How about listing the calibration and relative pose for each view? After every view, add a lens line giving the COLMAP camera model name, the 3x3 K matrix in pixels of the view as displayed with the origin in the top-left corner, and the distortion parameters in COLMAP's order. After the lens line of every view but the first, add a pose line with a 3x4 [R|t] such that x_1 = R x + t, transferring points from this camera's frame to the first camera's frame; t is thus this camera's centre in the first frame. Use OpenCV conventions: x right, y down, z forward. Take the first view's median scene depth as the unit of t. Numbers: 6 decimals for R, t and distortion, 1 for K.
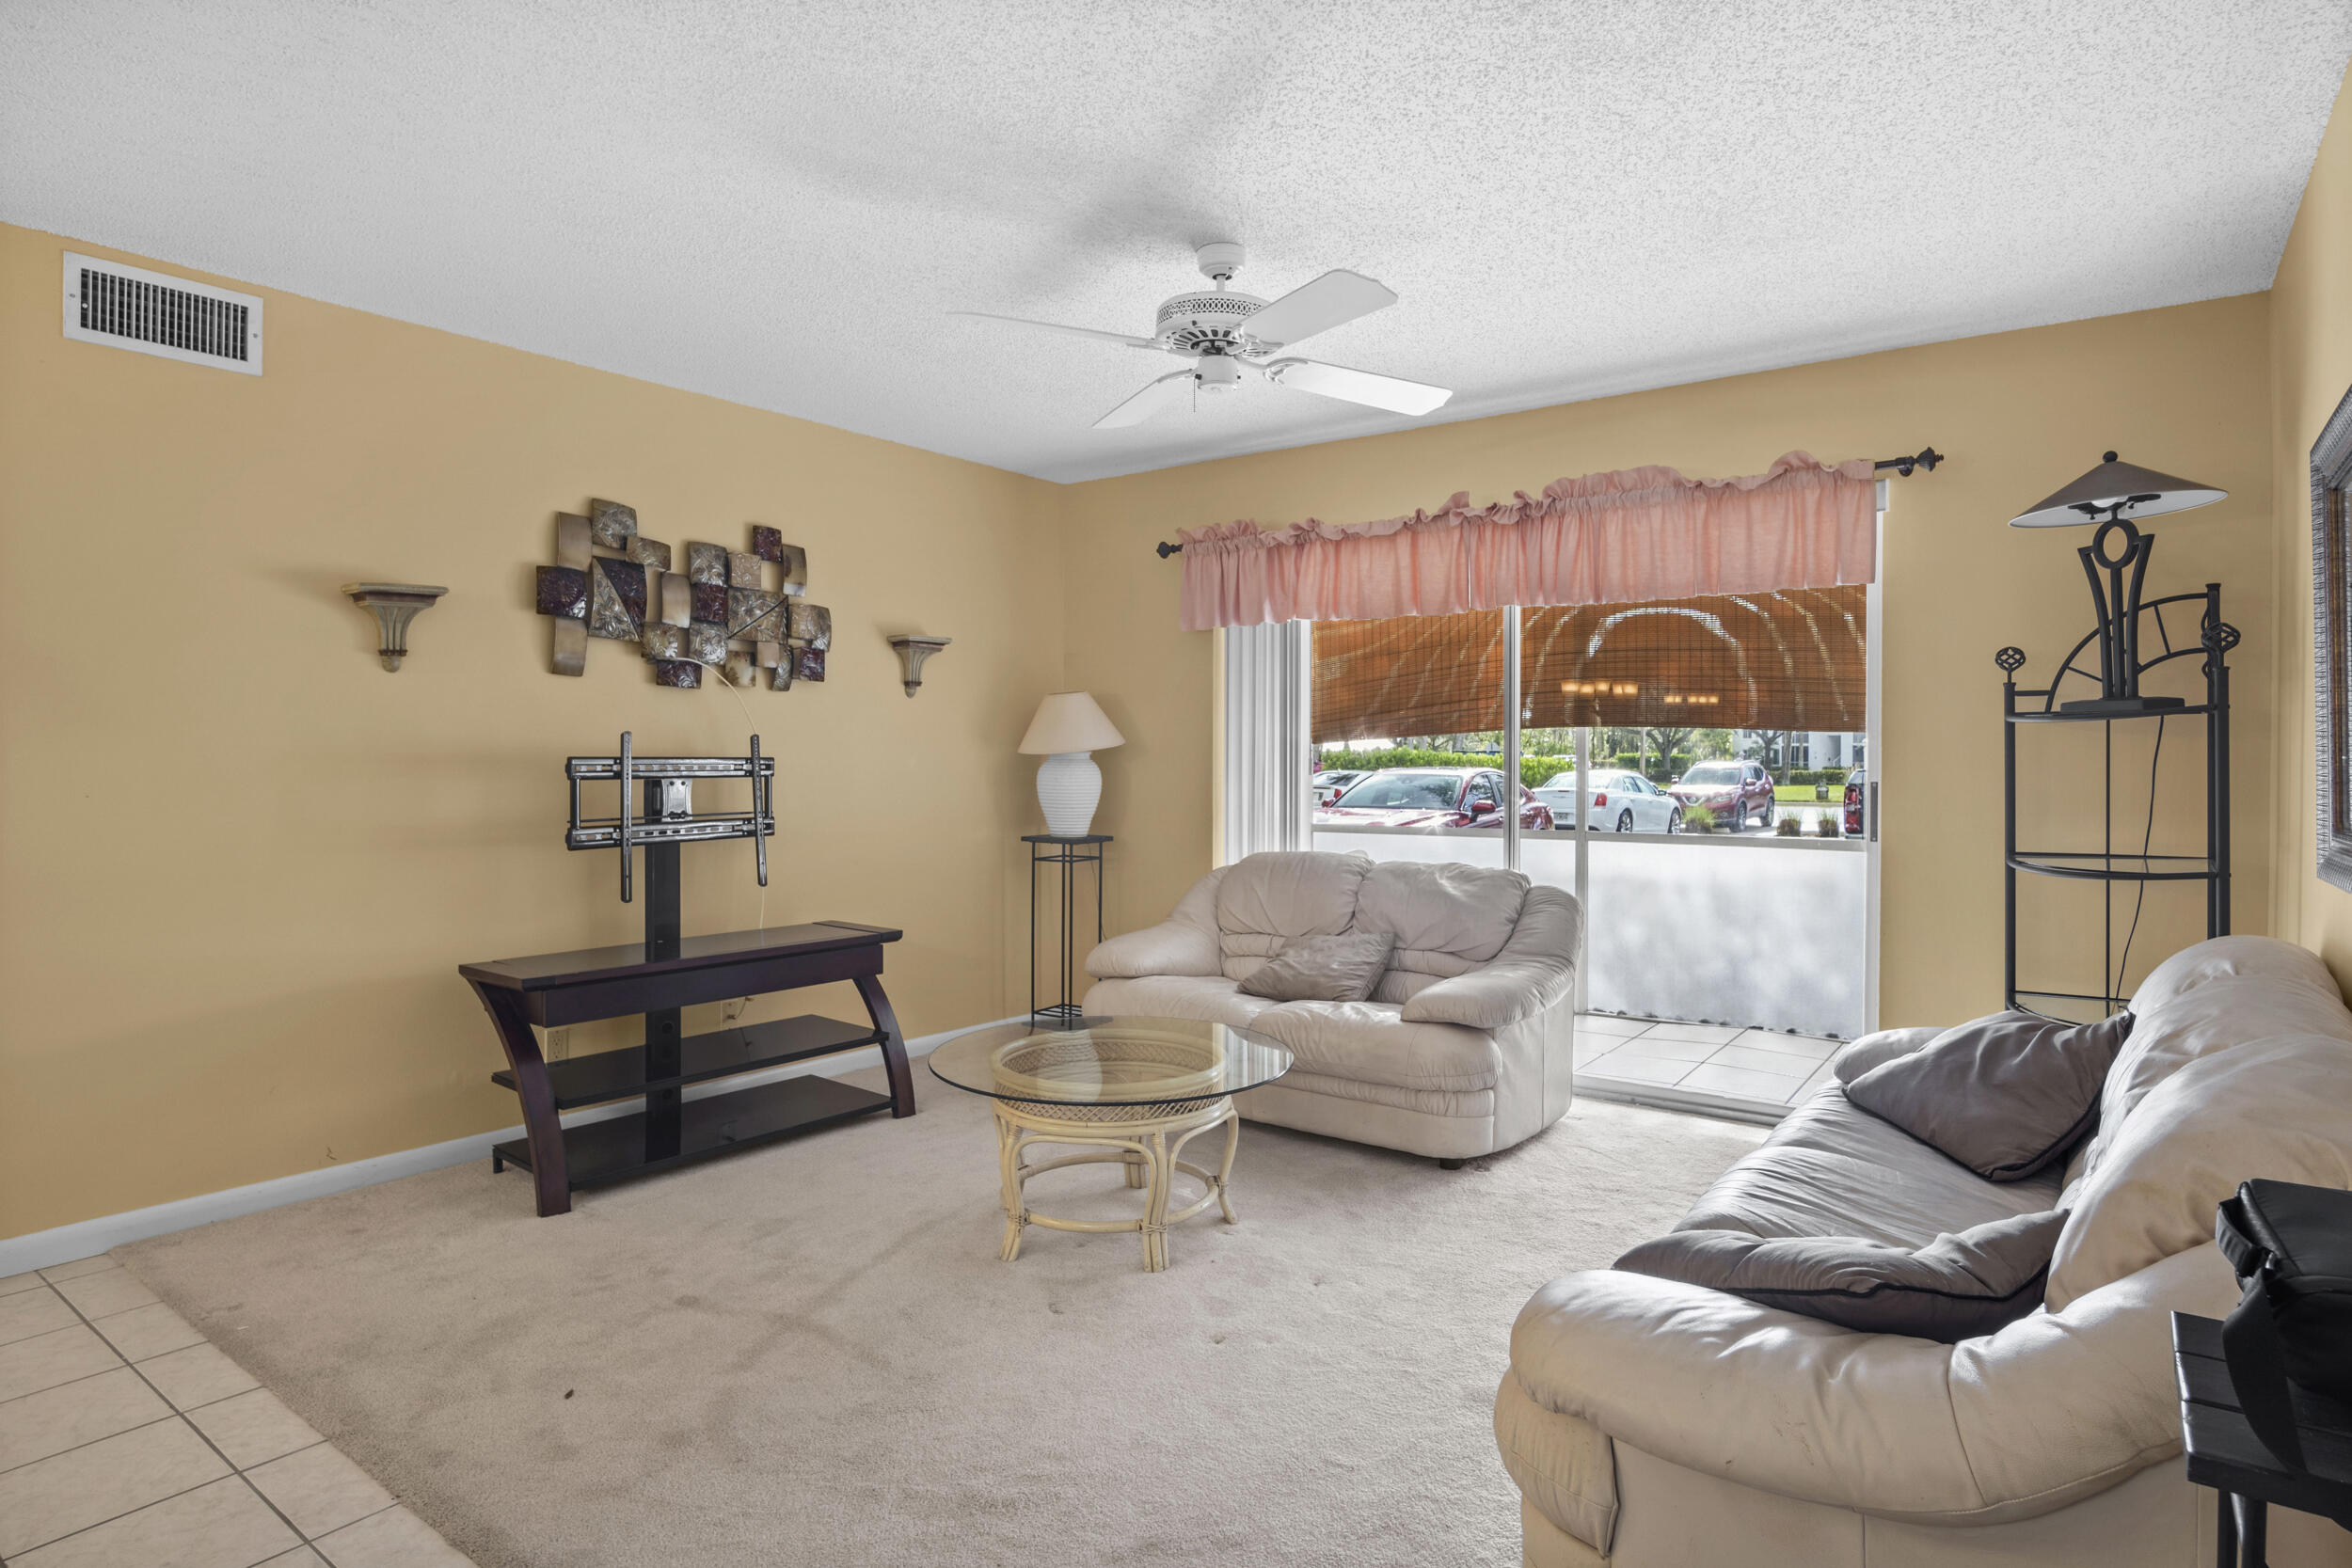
lens RADIAL K [[1274.2, 0, 1188.0], [0, 1274.2, 769.4], [0, 0, 1]] dist [-0.017400, -0.001569]
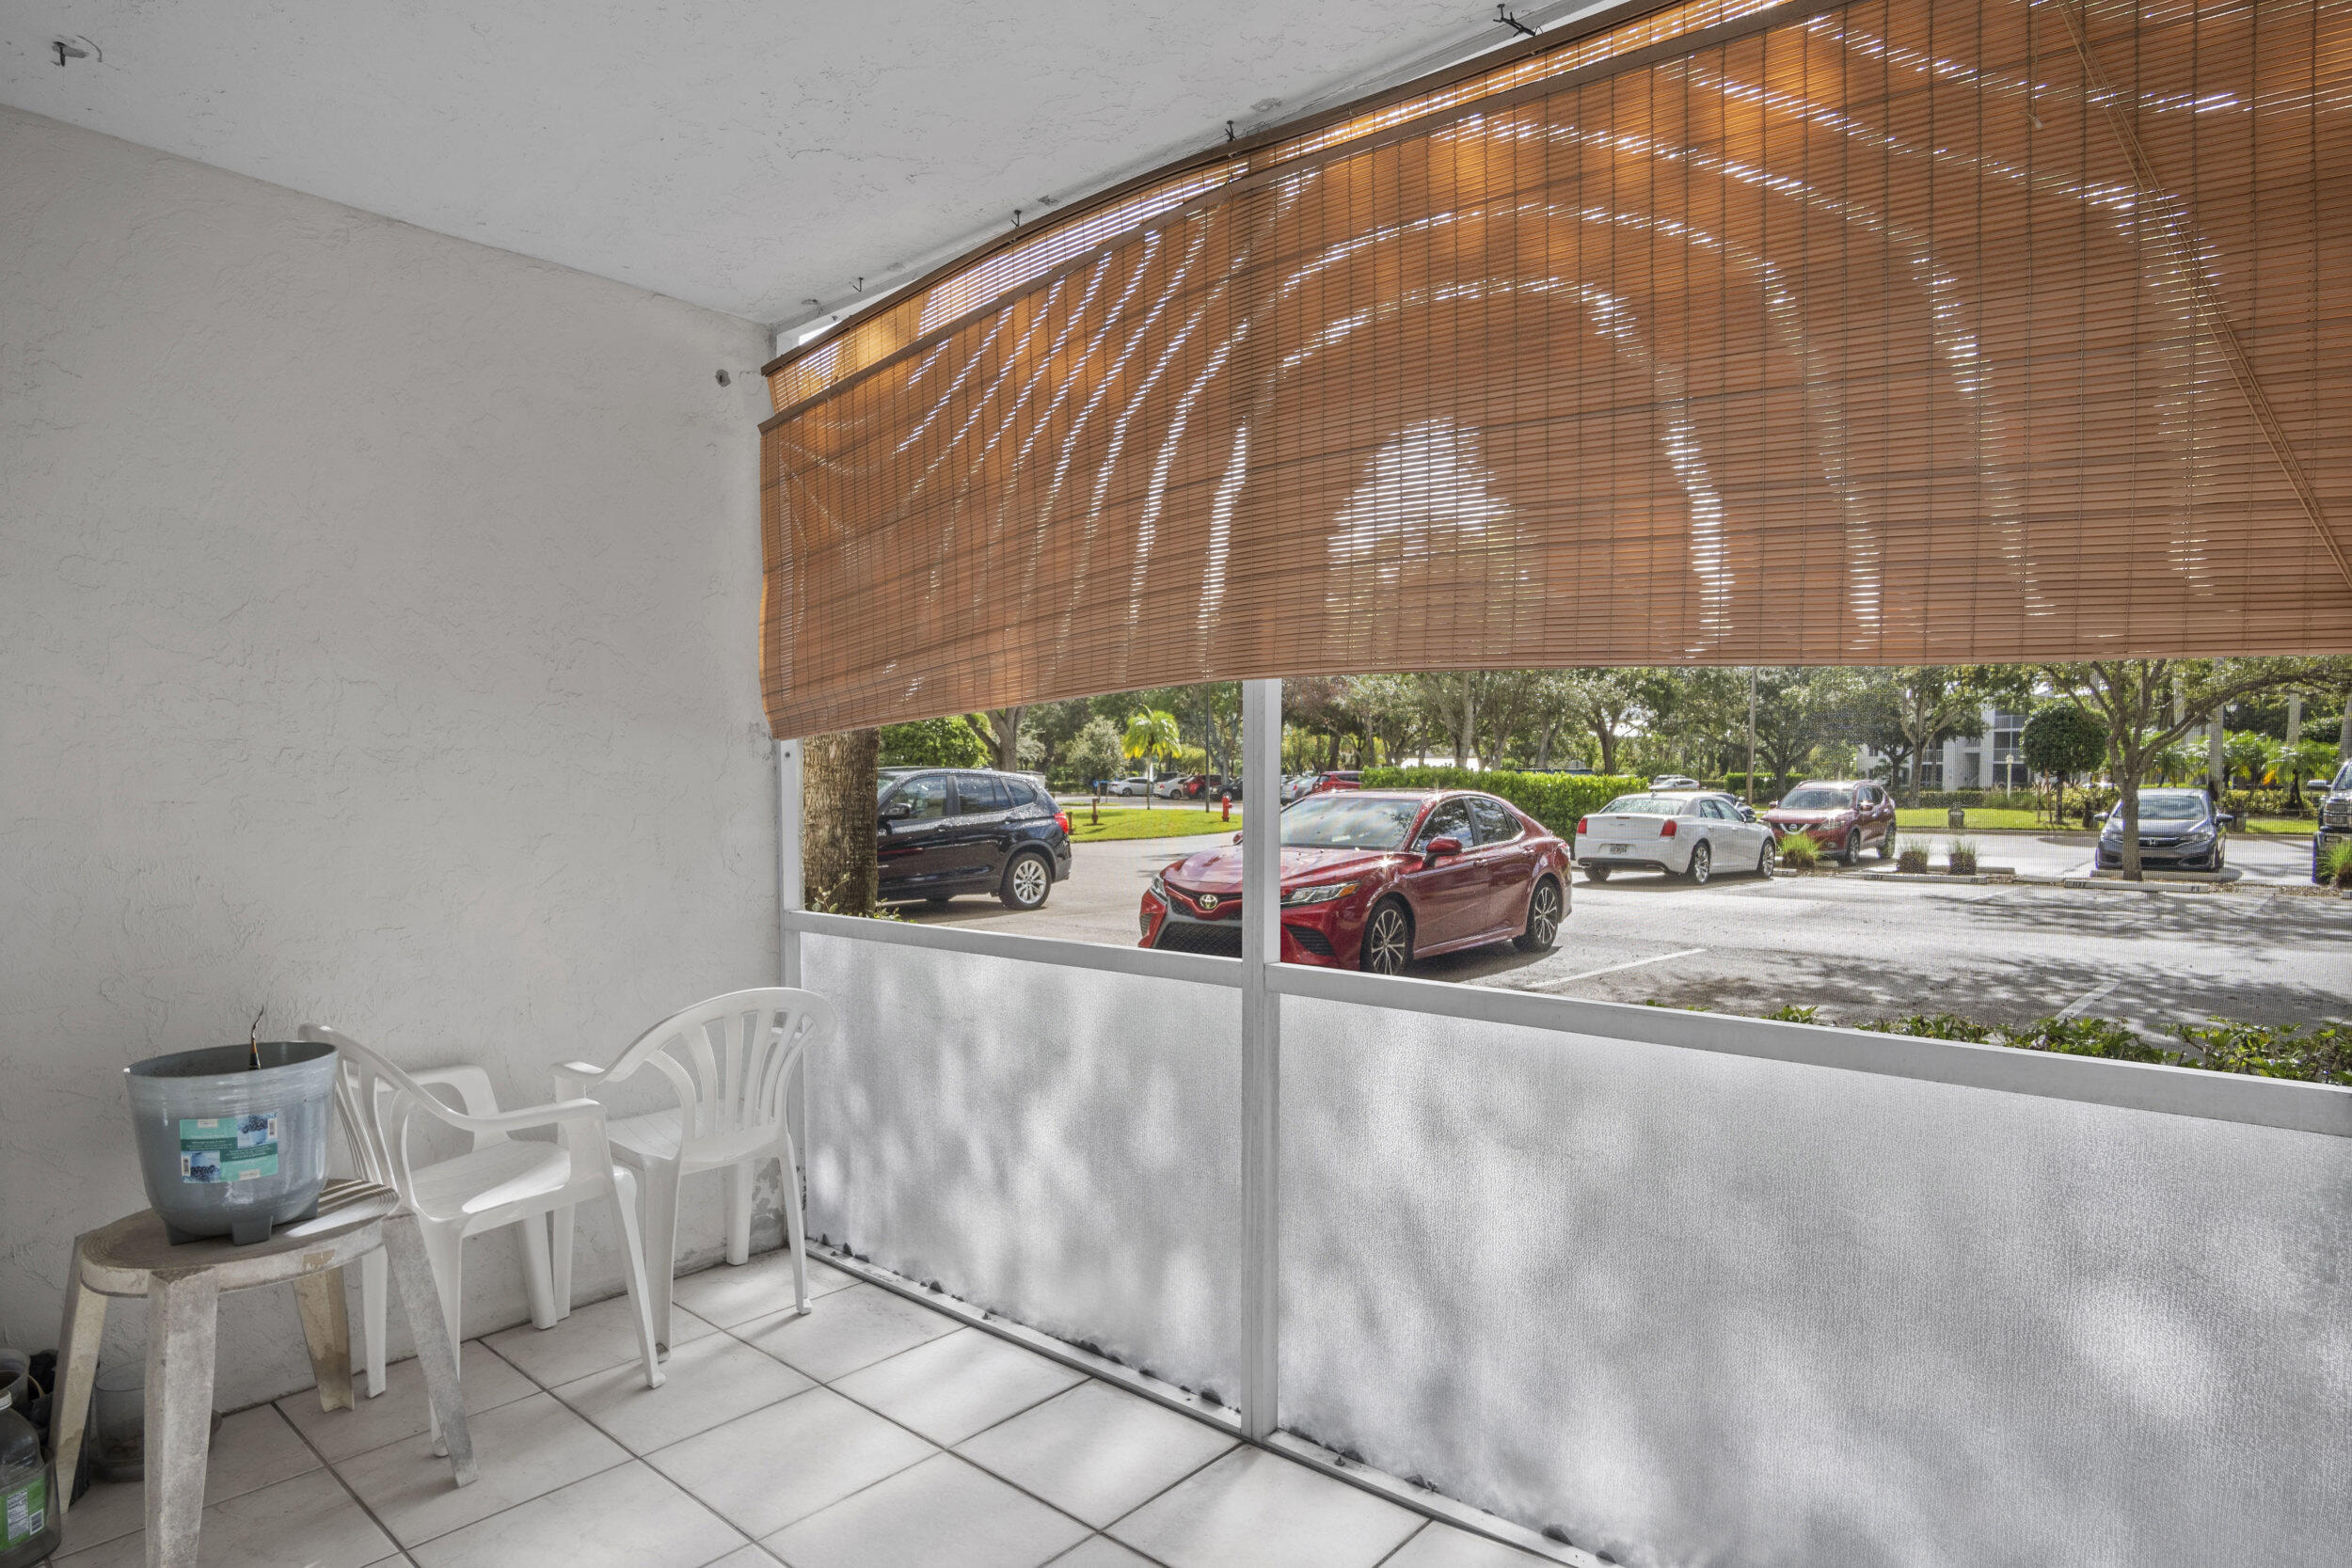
lens RADIAL K [[1274.2, 0, 1158.2], [0, 1274.2, 771.4], [0, 0, 1]] dist [-0.017400, -0.001569]
pose [[0.994780, -0.001155, -0.102038, 0.059036], [-0.000268, 0.999903, -0.013932, -0.001165], [0.102044, 0.013886, 0.994683, 0.109212]]
